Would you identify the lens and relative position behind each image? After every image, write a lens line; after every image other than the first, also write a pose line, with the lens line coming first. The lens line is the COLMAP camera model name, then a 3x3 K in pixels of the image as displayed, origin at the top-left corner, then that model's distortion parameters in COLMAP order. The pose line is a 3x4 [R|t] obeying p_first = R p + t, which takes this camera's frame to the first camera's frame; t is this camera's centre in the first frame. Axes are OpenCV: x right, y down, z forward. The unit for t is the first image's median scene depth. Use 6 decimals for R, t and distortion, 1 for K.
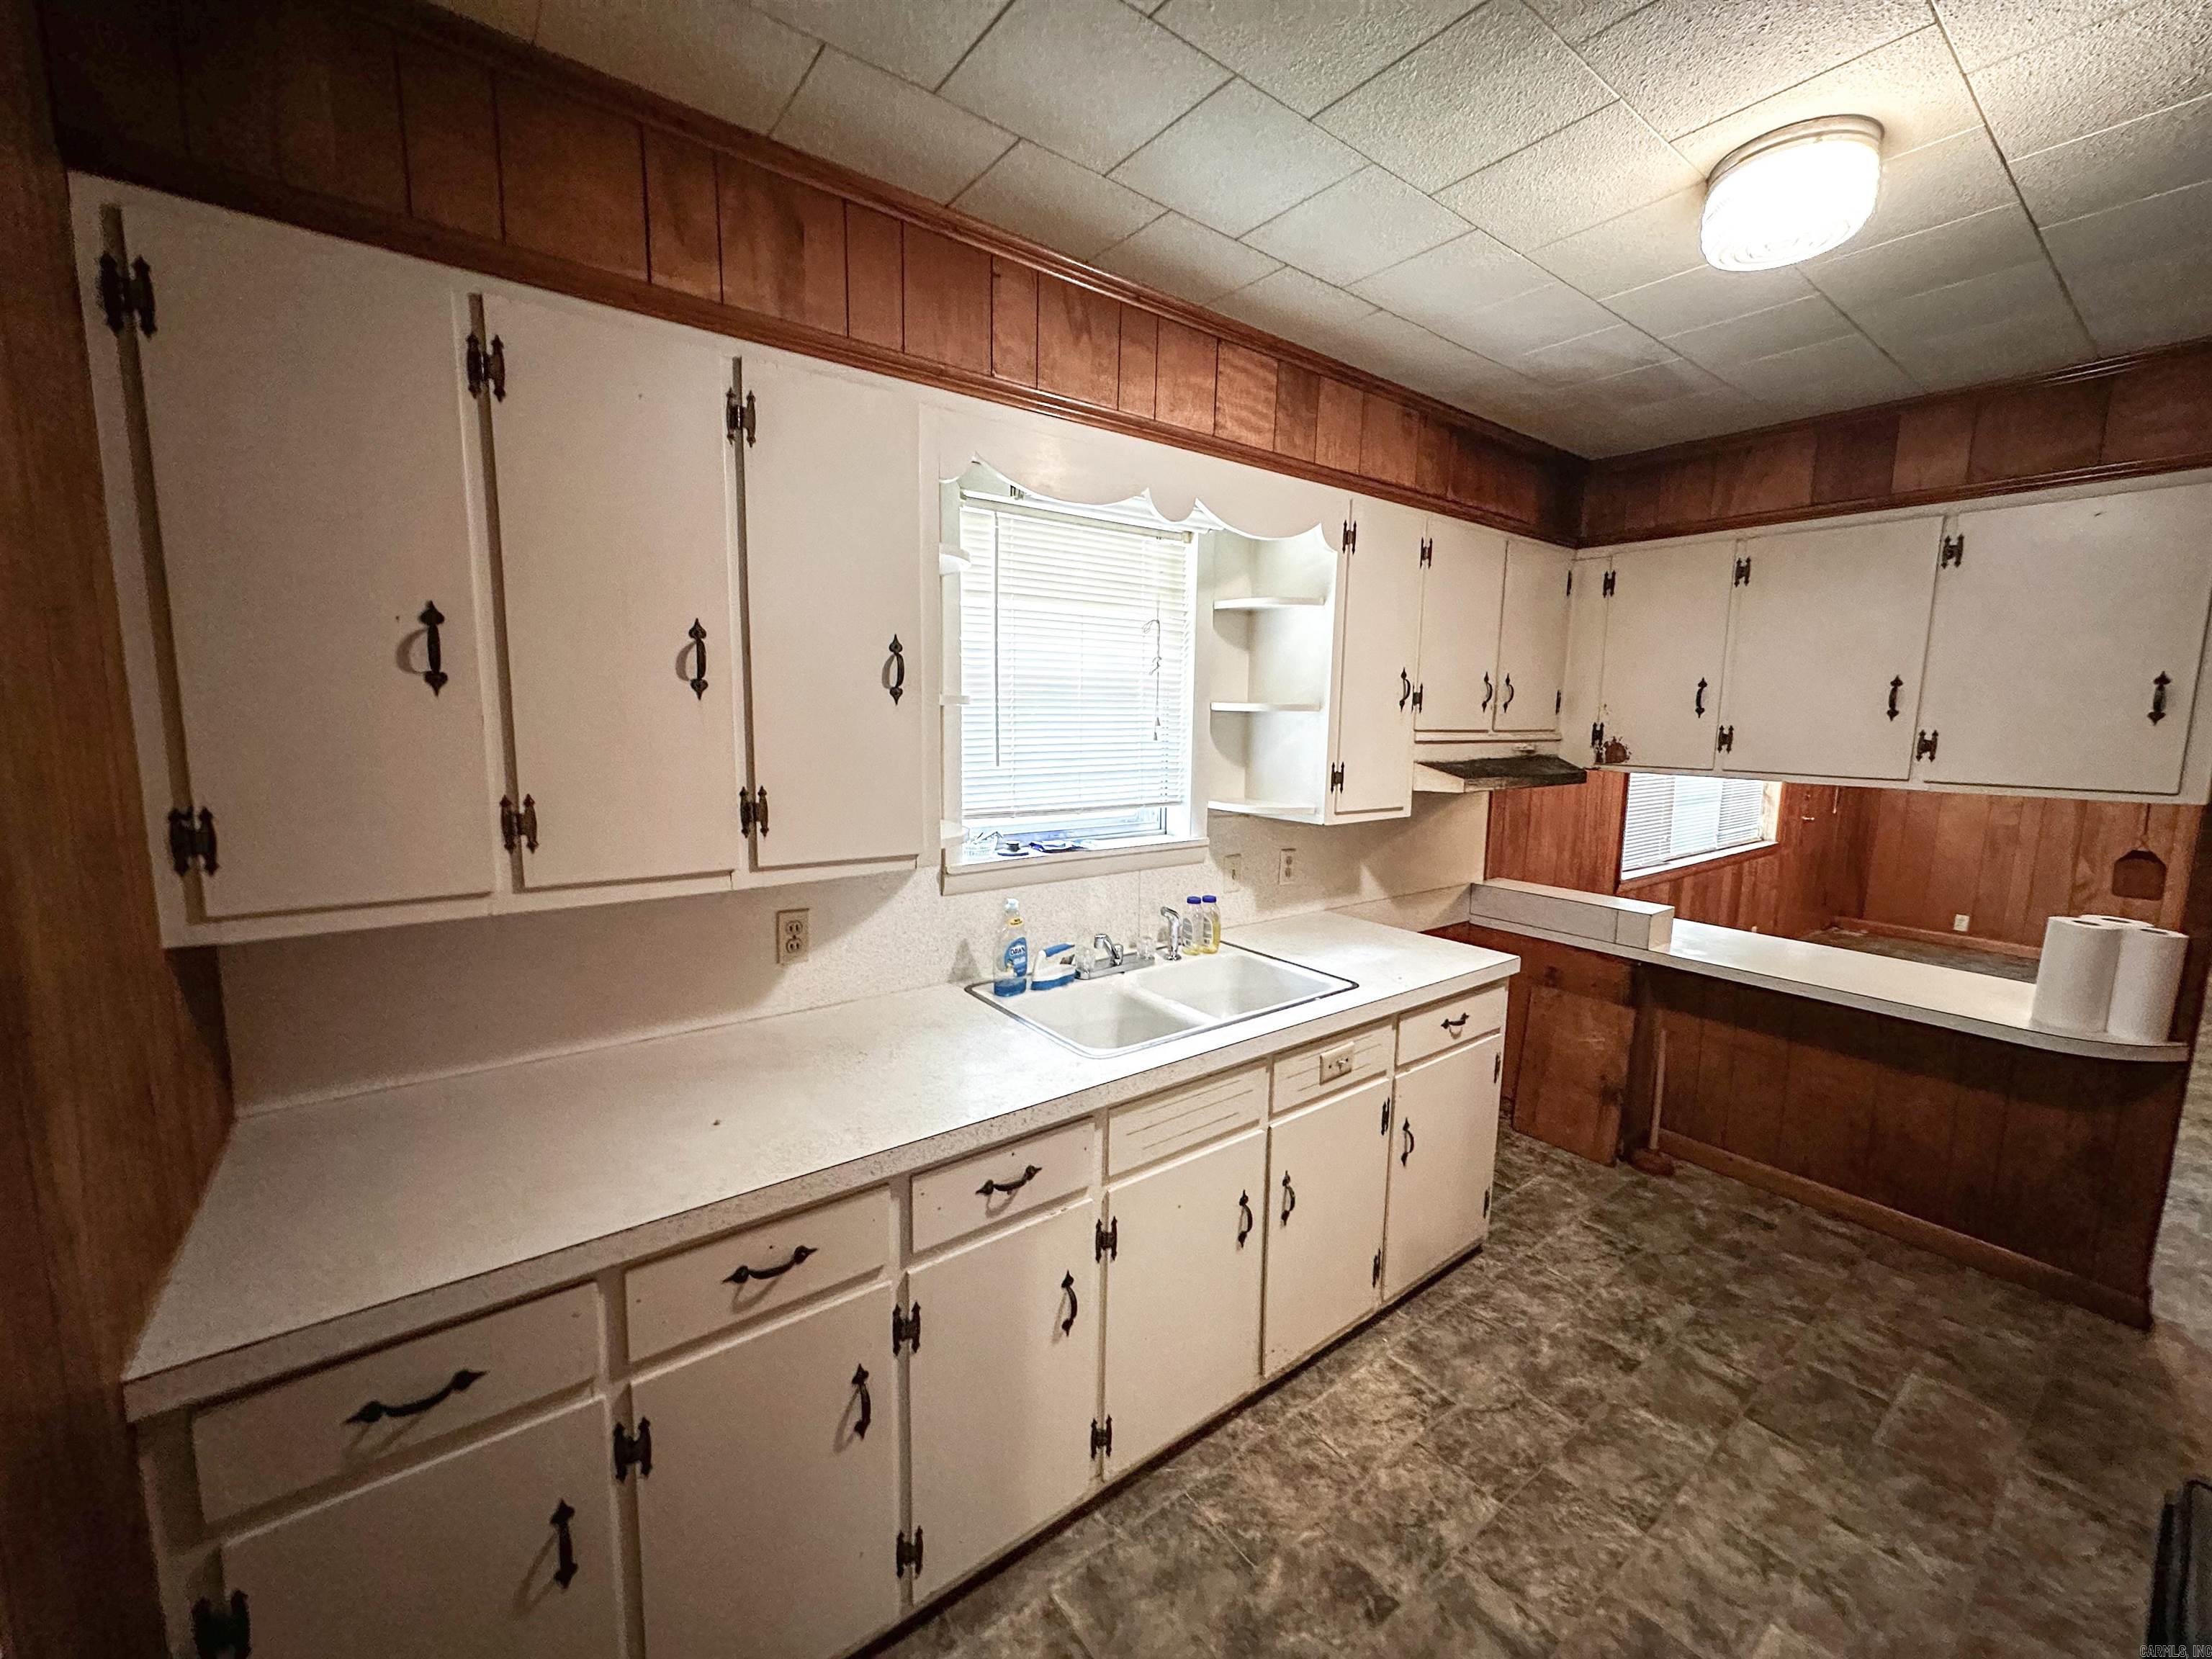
lens RADIAL K [[884.7, 0, 1104.5], [0, 884.7, 826.7], [0, 0, 1]] dist [0.002471, -0.000288]
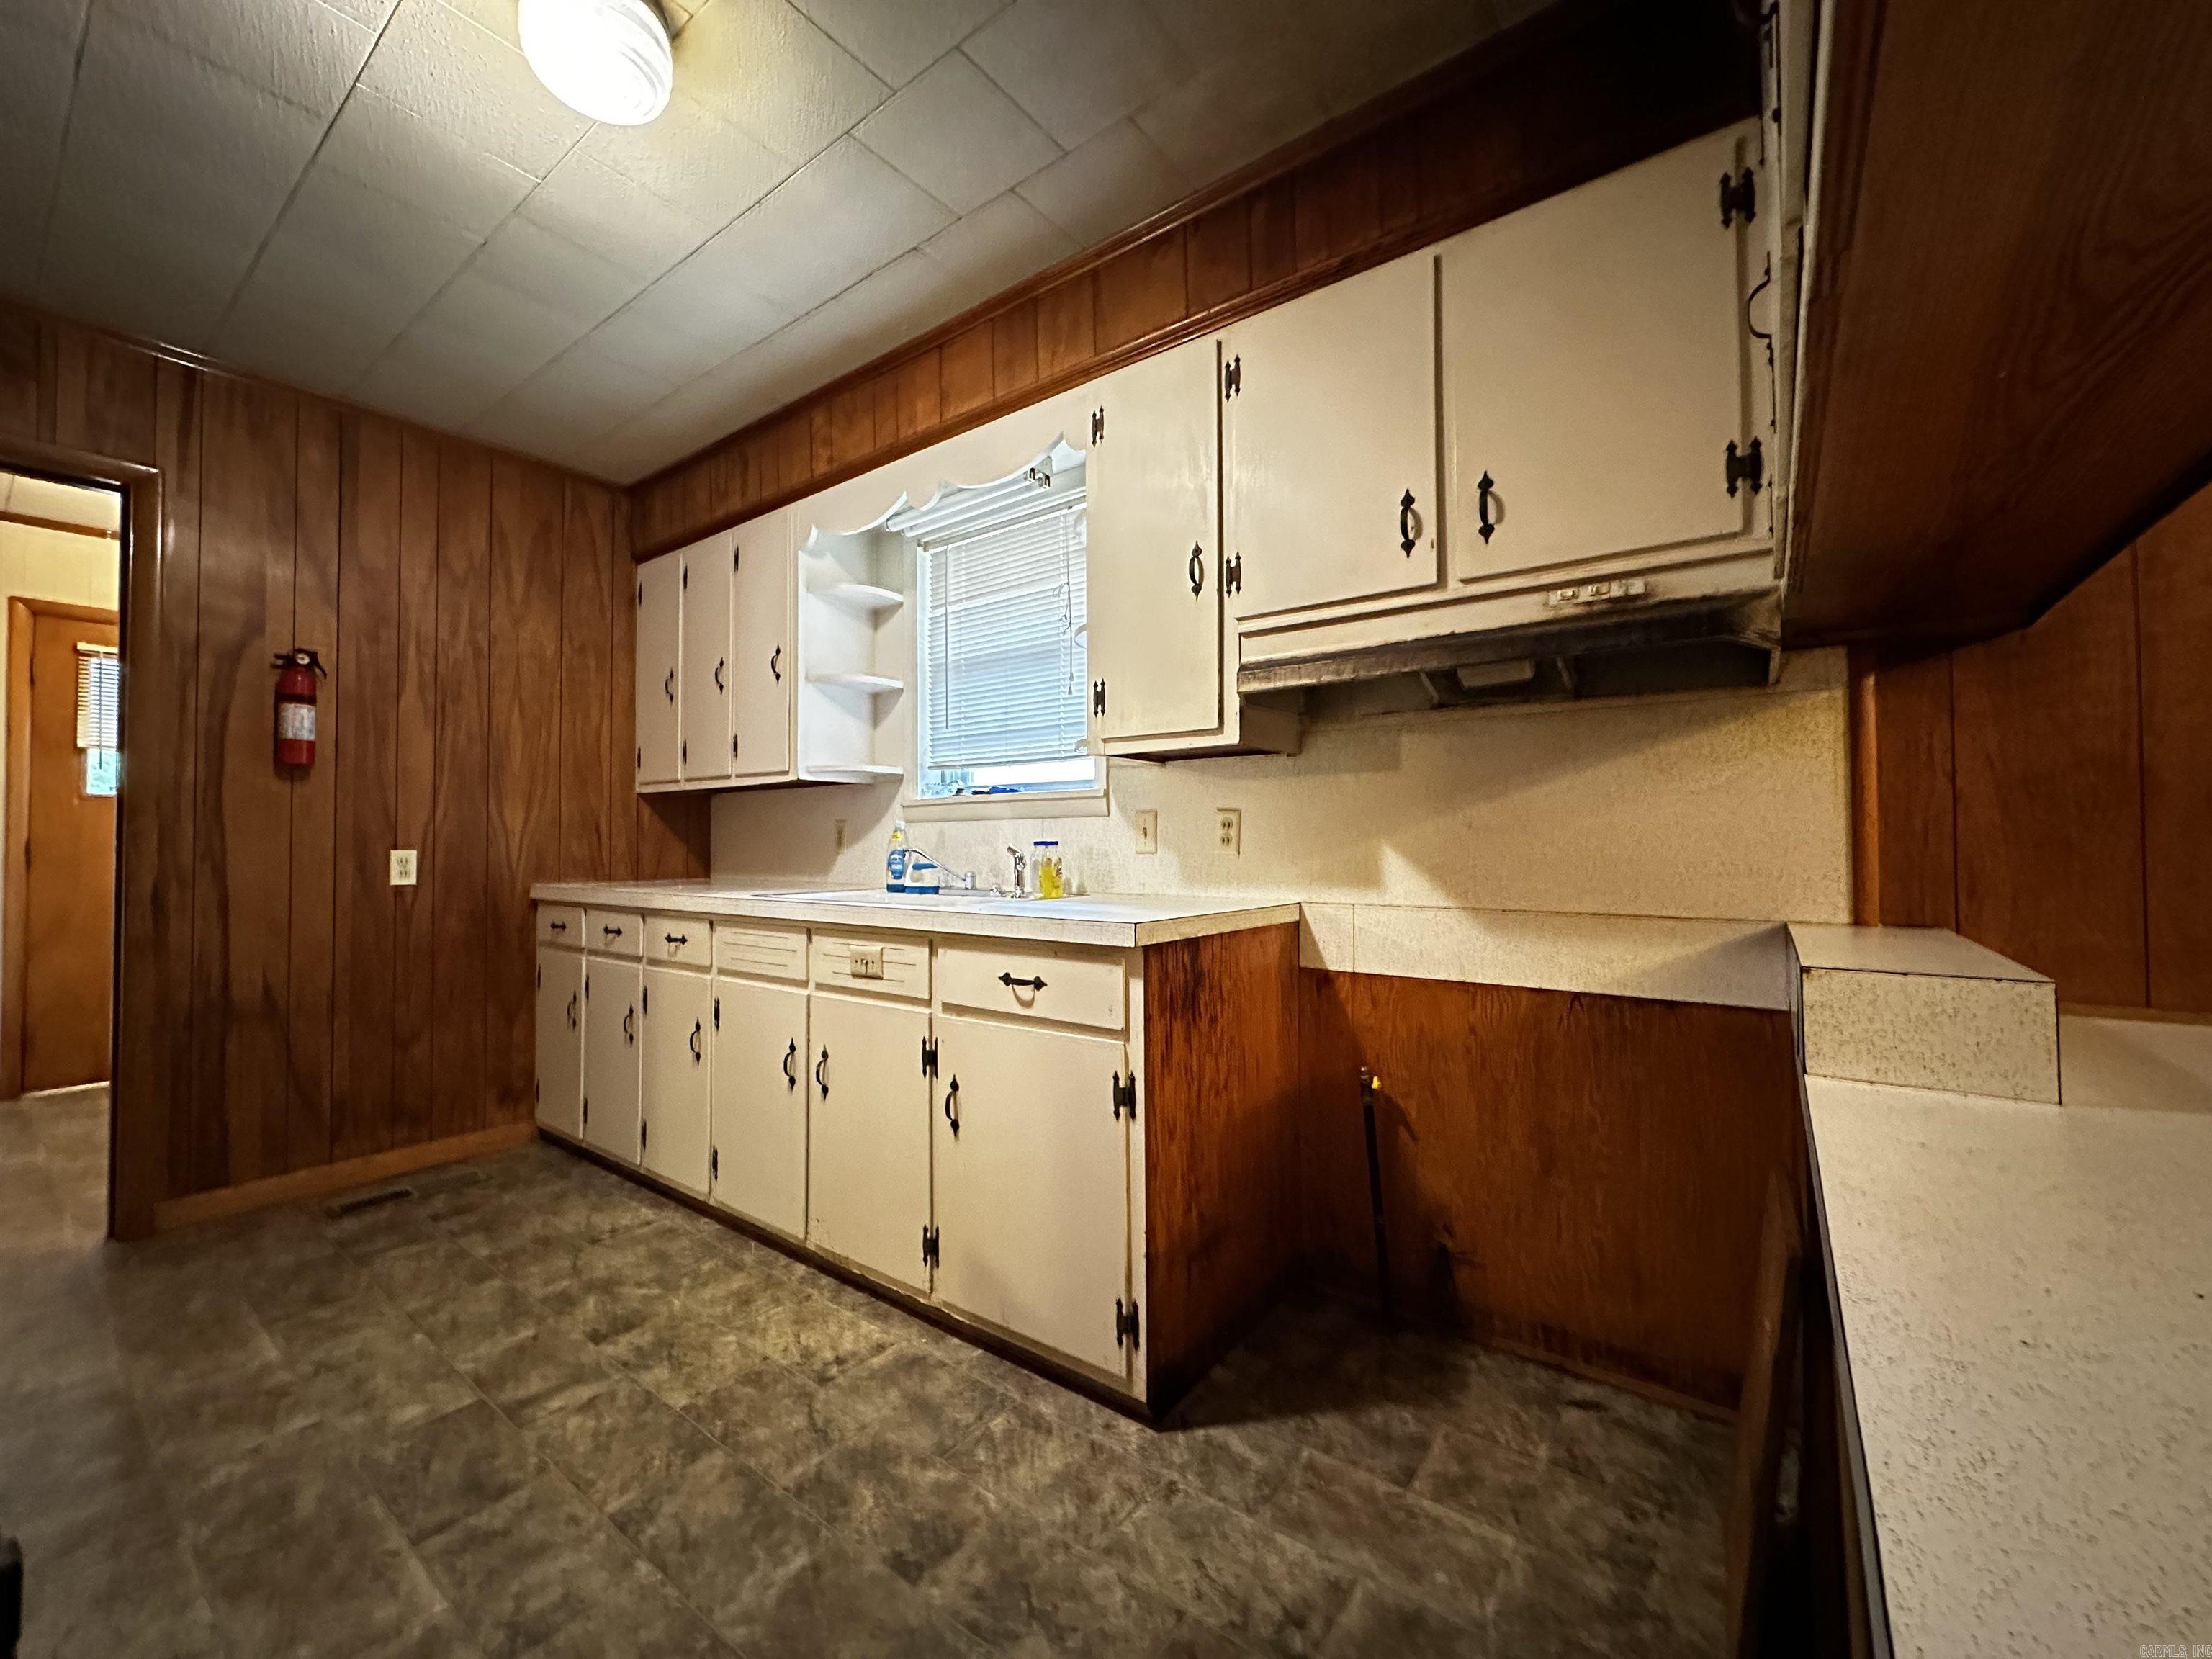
lens RADIAL K [[884.7, 0, 1110.5], [0, 884.7, 830.4], [0, 0, 1]] dist [0.002471, -0.000288]
pose [[0.268904, -0.035087, -0.962528, 1.320177], [-0.119469, 0.990404, -0.069479, 0.156124], [0.955729, 0.133675, 0.262131, 0.986500]]
